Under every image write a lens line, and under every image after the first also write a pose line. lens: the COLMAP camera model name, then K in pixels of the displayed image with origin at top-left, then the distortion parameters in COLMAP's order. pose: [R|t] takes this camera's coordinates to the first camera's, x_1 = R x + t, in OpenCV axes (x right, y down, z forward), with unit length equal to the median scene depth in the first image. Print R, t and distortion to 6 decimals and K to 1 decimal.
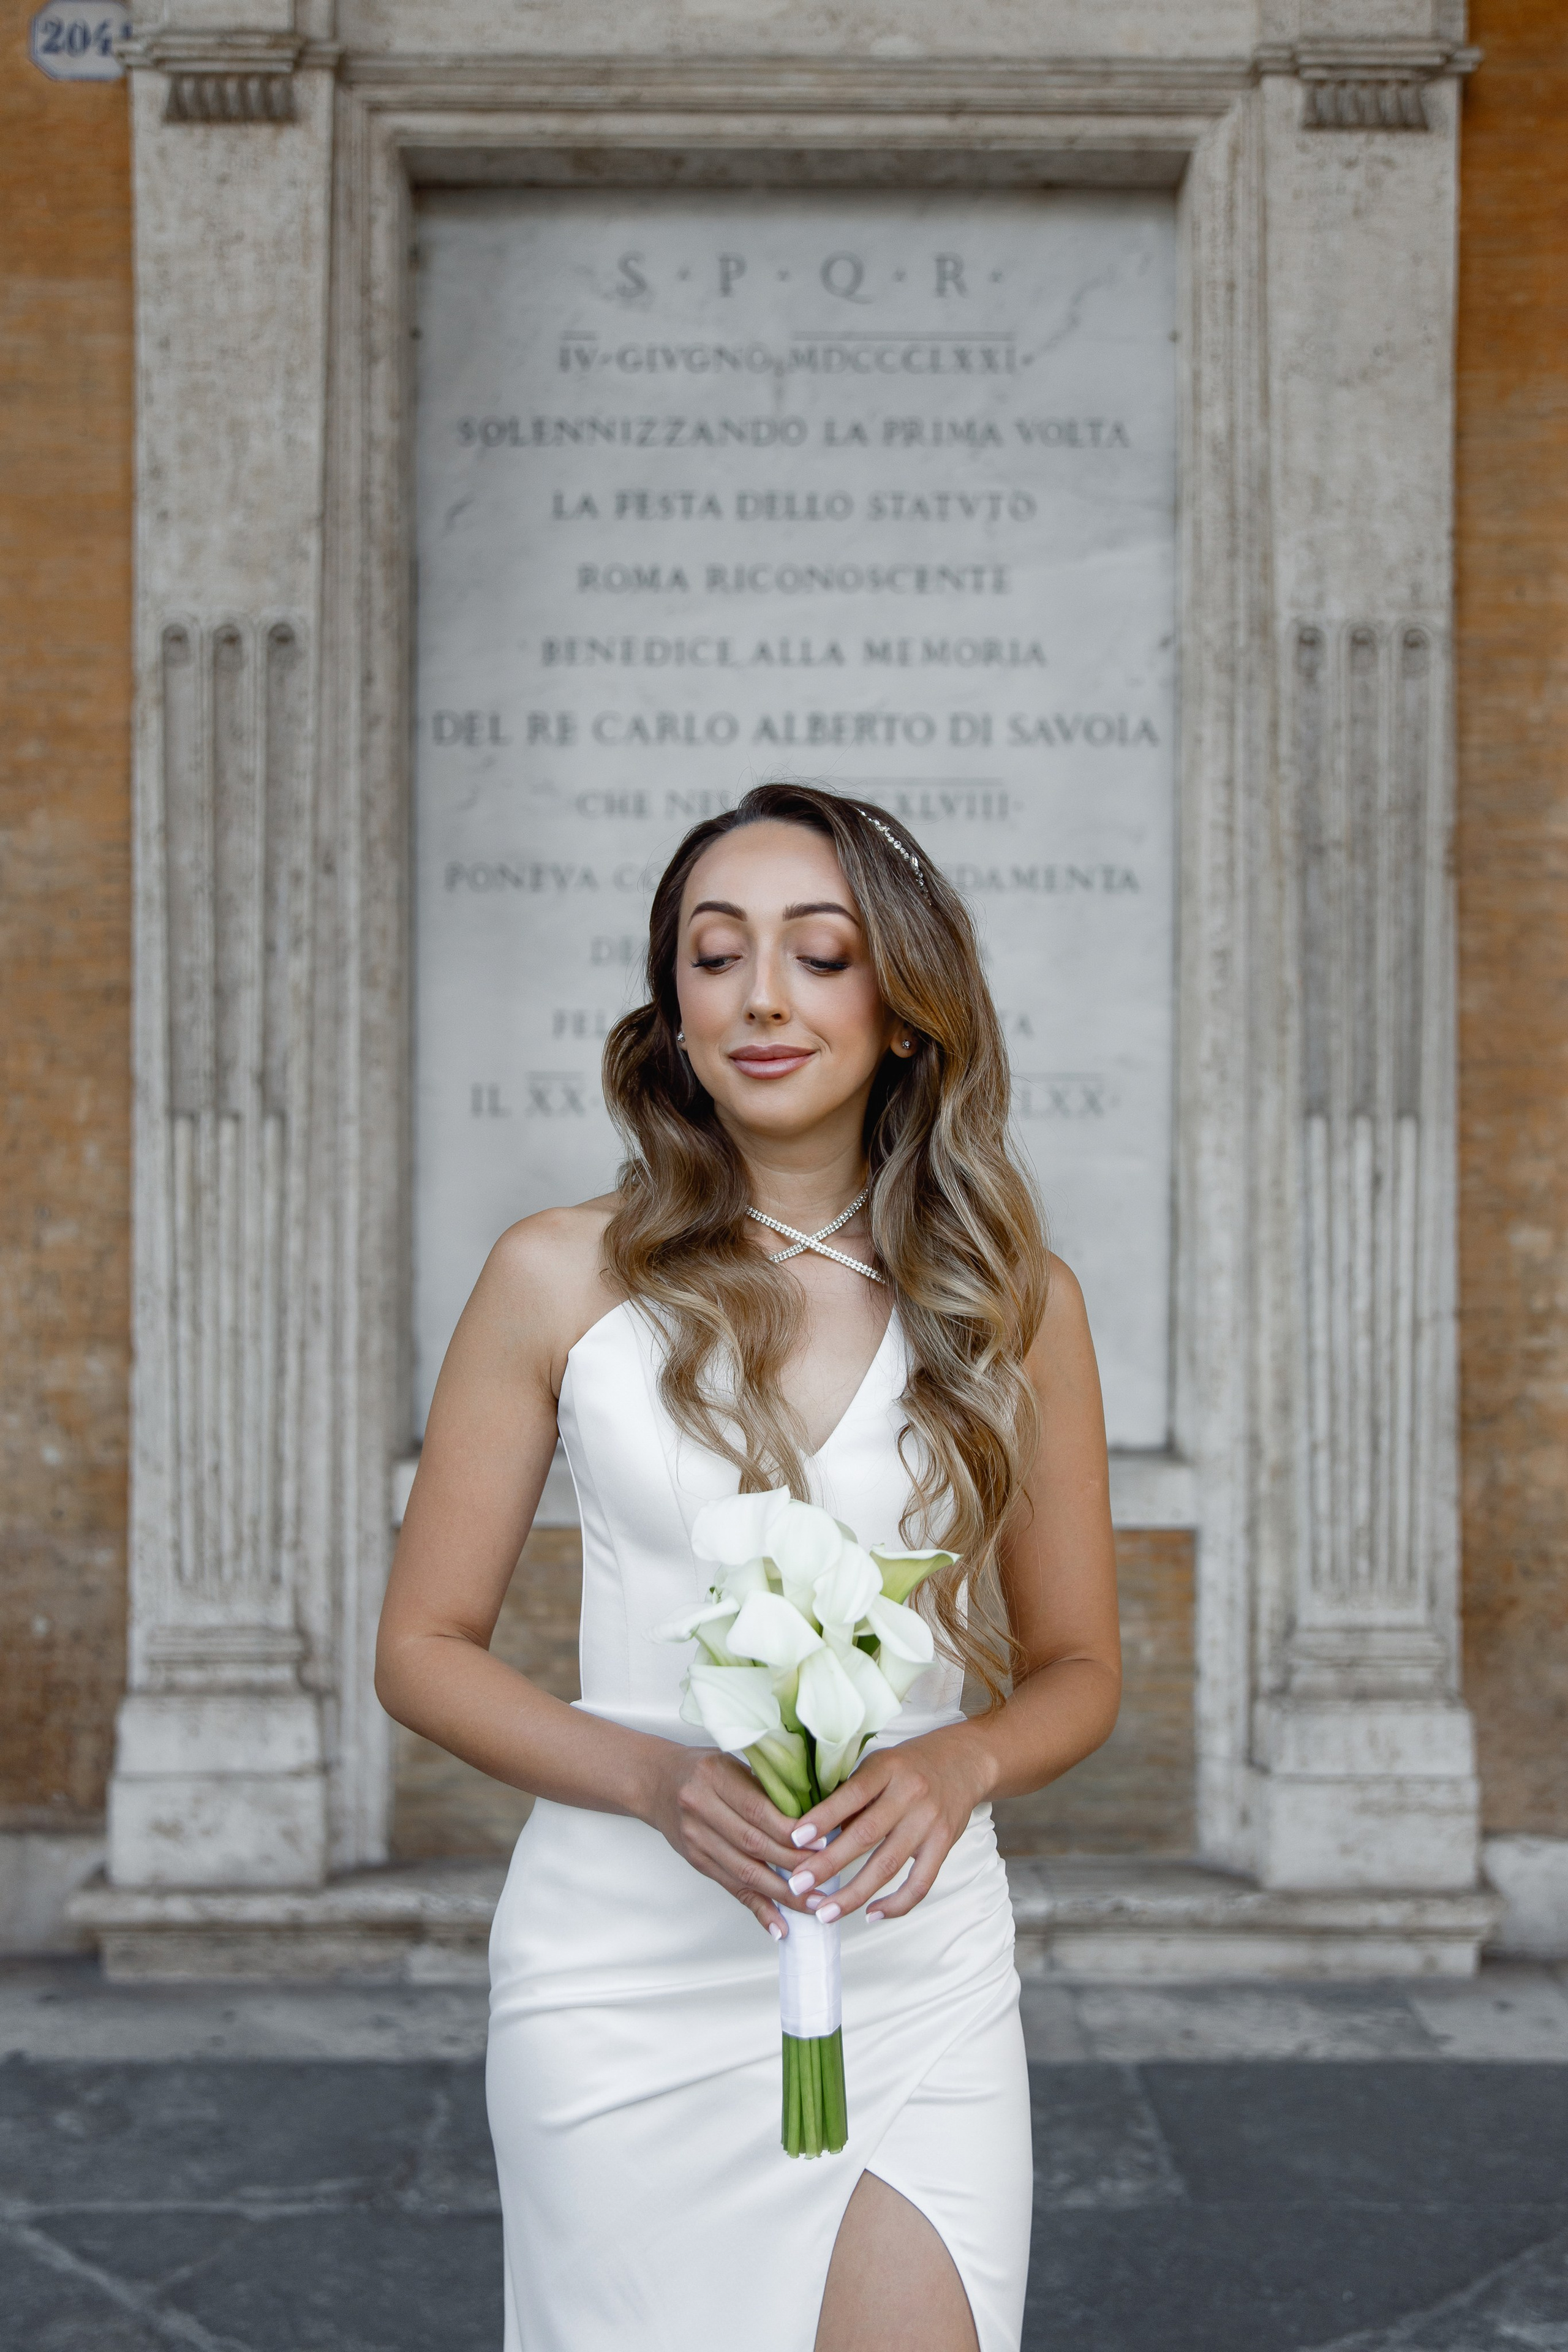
lens RADIAL K [[2227.7, 0, 798.1], [0, 2227.7, 1122.9], [0, 0, 1]] dist [-0.003489, 0.000000]
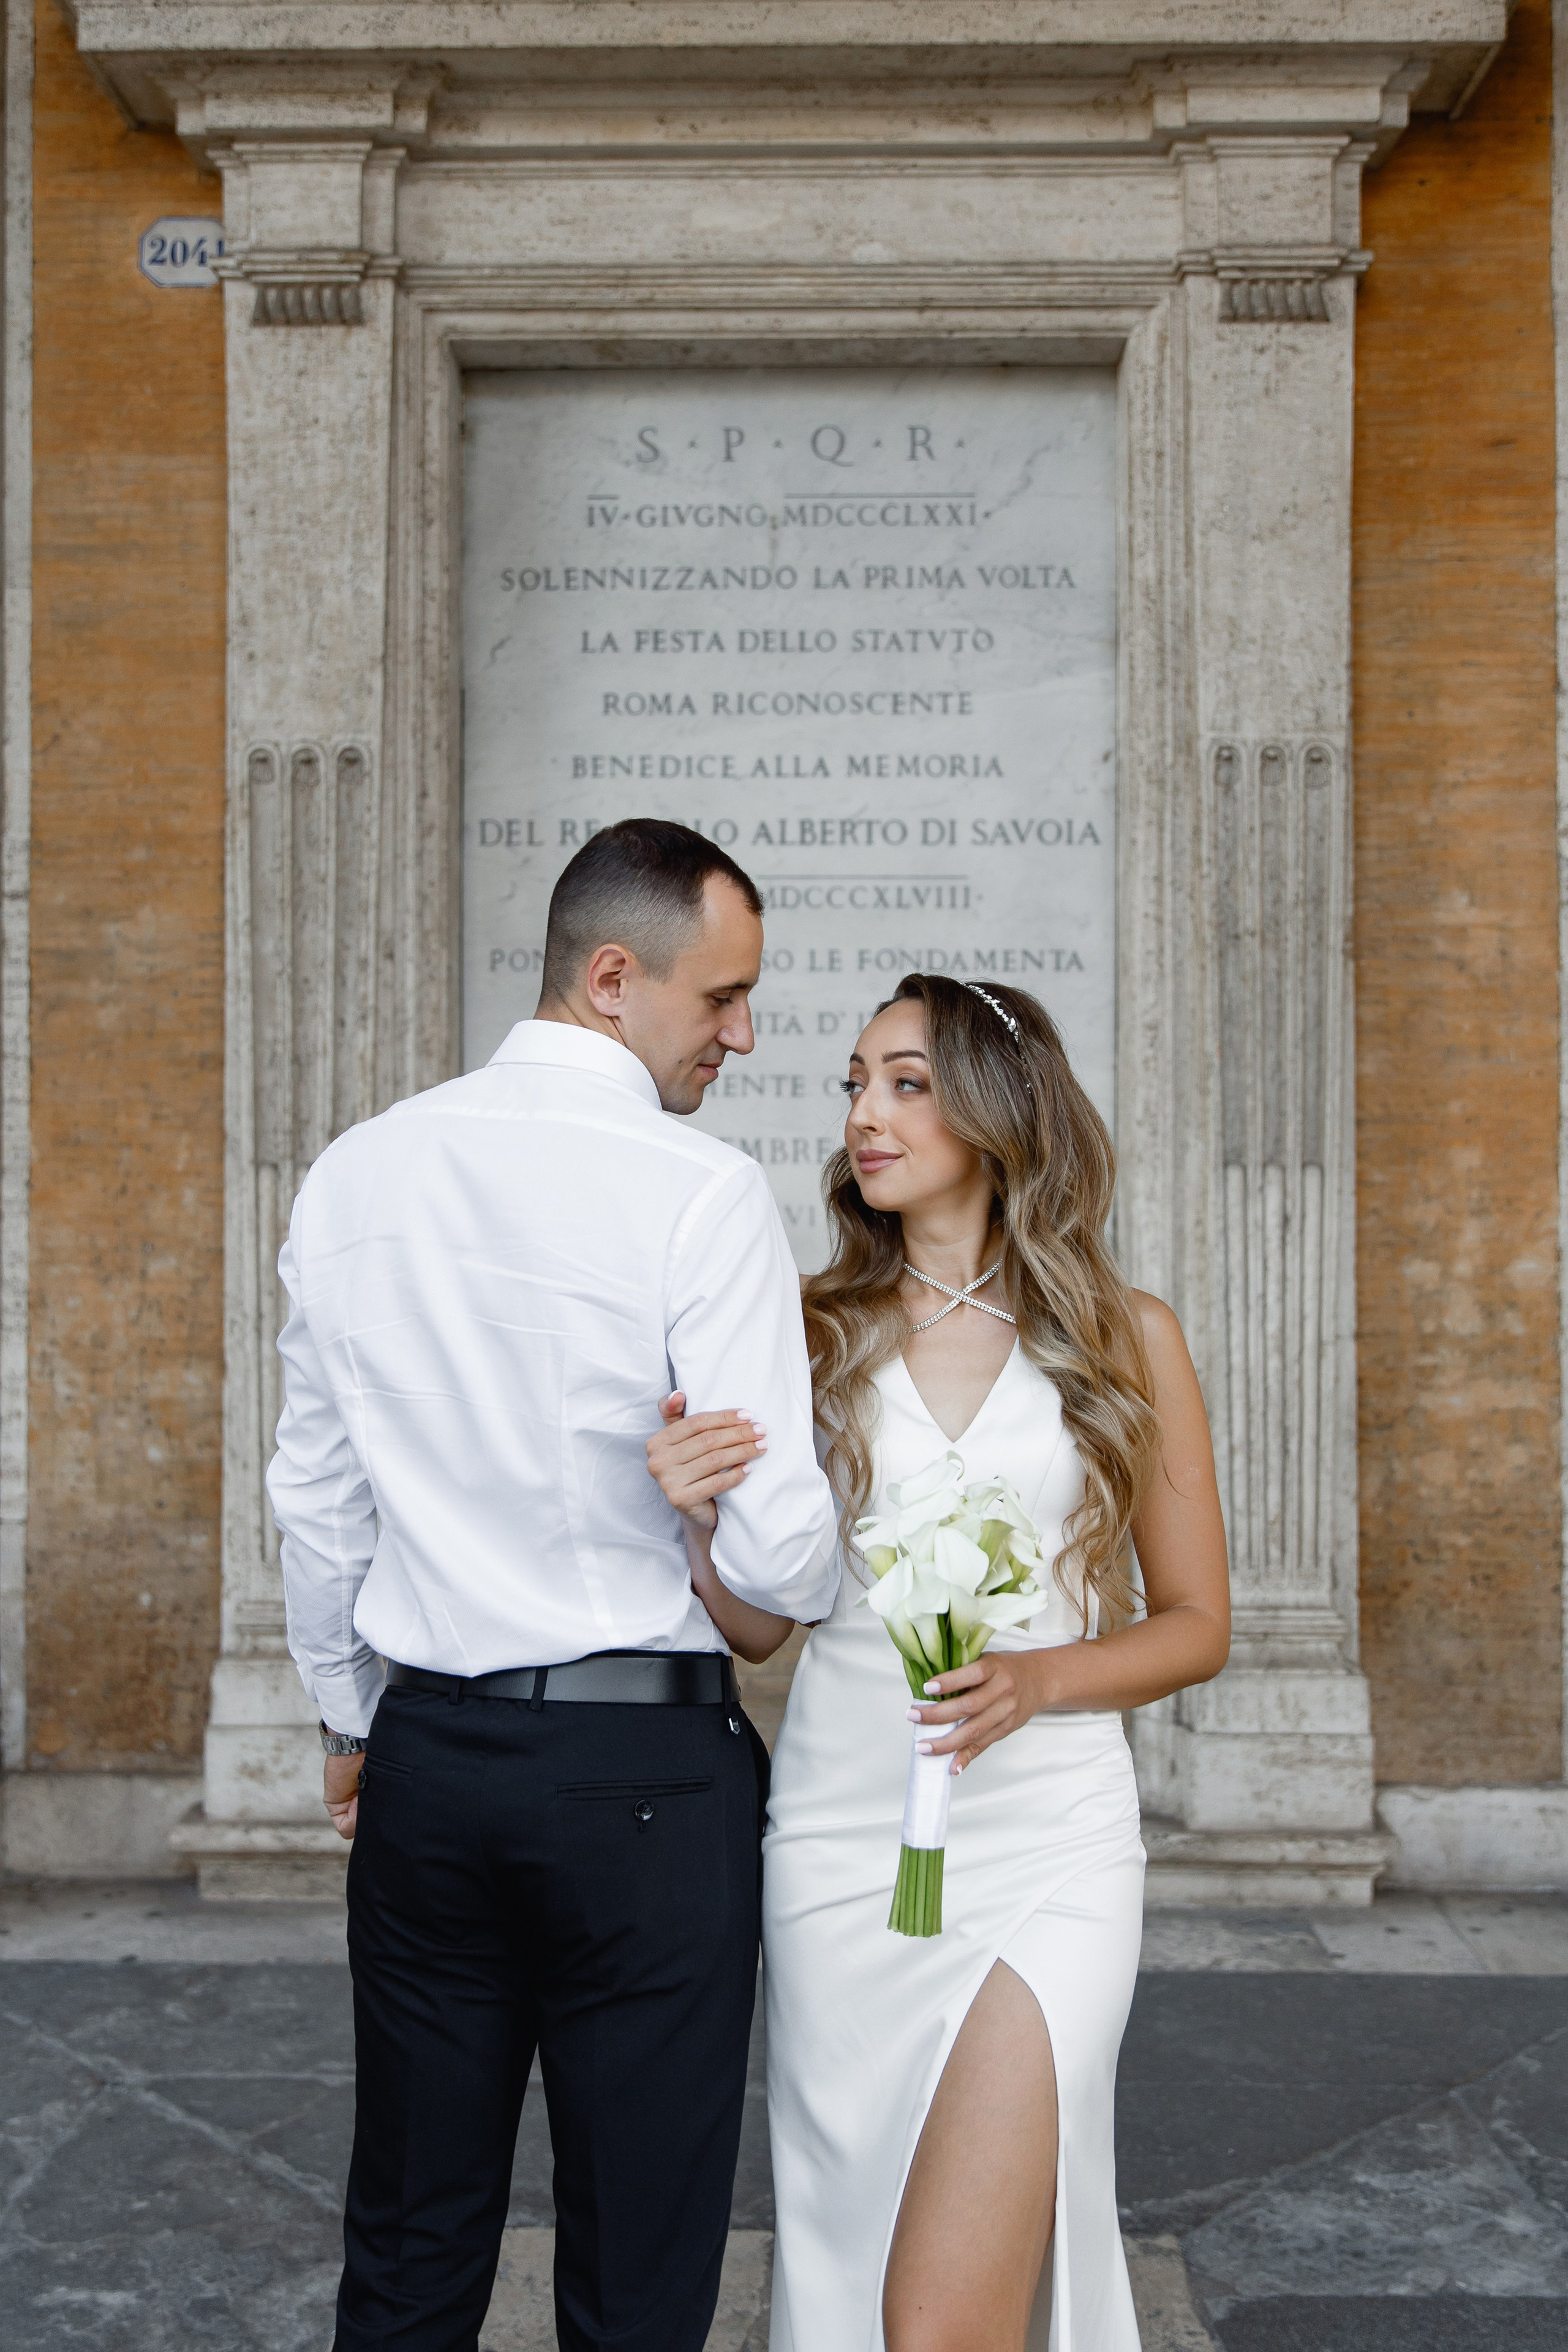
lens RADIAL K [[2170.7, 0, 781.8], [0, 2170.7, 1118.9], [0, 0, 1]] dist [-0.005968, 0.000000]
pose [[0.999716, -0.000605, -0.023830, 0.023339], [0.000439, 0.999975, -0.006988, -0.019666], [0.023833, 0.006975, 0.999692, -0.140176]]
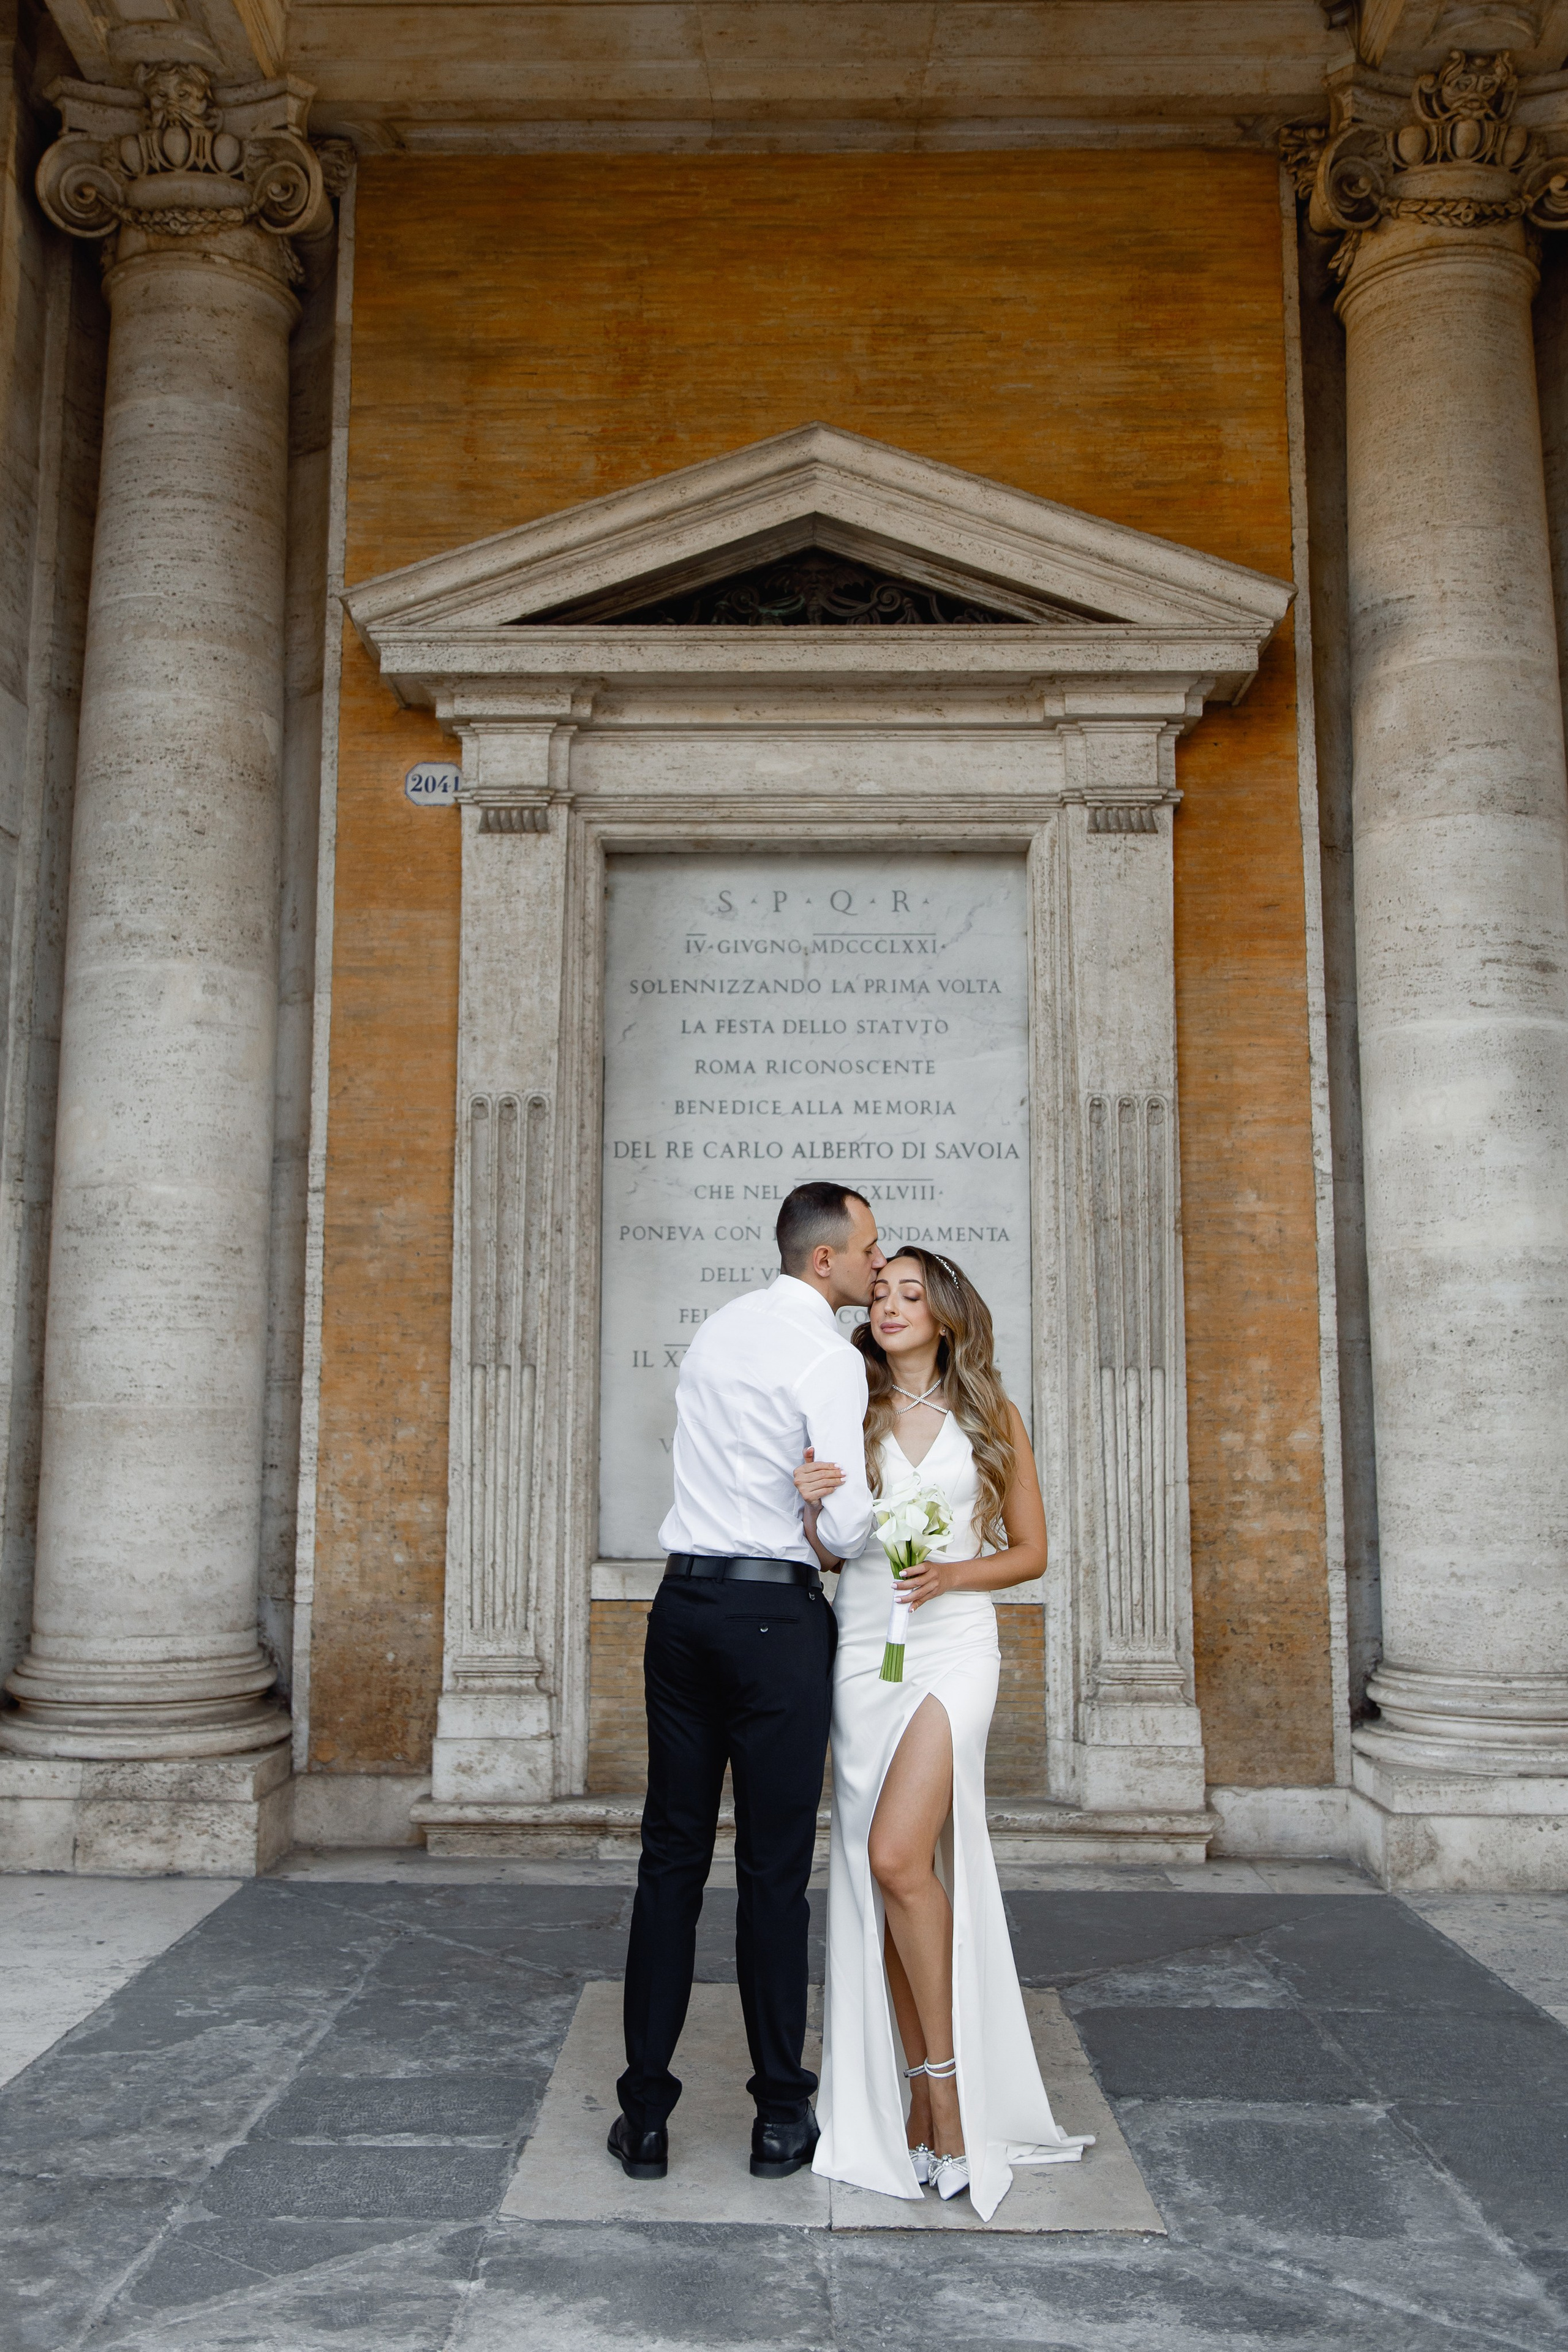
lens RADIAL K [[2434.8, 0, 728.9], [0, 2434.8, 1049.8], [0, 0, 1]] dist [0.002278, 0.000000]
pose [[0.999446, -0.001391, -0.033243, -0.005955], [-0.003562, 0.988907, -0.148492, 0.035545], [0.033081, 0.148528, 0.988355, -0.986569]]
